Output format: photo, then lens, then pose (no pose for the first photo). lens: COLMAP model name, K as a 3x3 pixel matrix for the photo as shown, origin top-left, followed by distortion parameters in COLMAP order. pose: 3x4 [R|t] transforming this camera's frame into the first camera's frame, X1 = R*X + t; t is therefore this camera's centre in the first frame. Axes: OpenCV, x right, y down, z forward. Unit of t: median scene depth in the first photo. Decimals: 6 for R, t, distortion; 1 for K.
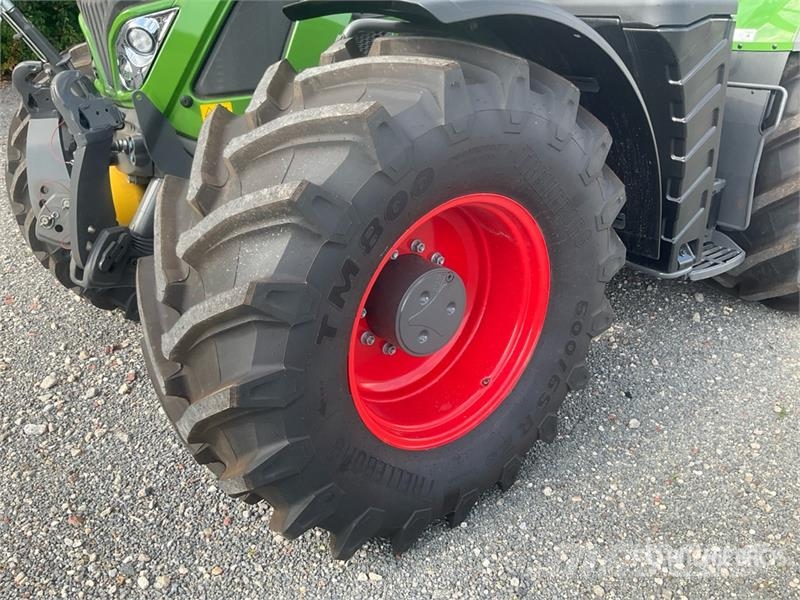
lens RADIAL K [[645.3, 0, 394.2], [0, 645.3, 293.2], [0, 0, 1]] dist [0.109070, -0.205482]
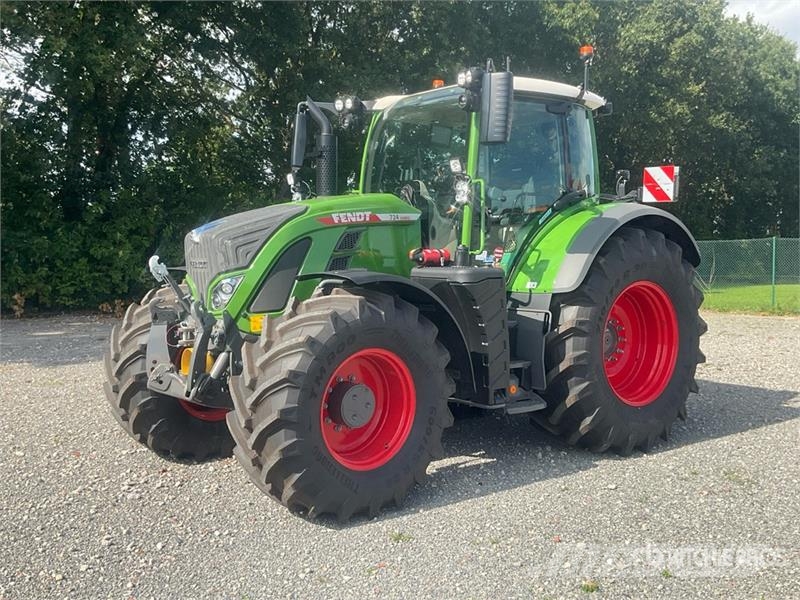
lens RADIAL K [[645.3, 0, 394.2], [0, 645.3, 293.2], [0, 0, 1]] dist [0.109070, -0.205482]
pose [[0.997723, 0.003078, 0.067373, 0.037083], [0.020480, 0.937959, -0.346140, 0.502779], [-0.064258, 0.346732, 0.935761, -1.363947]]
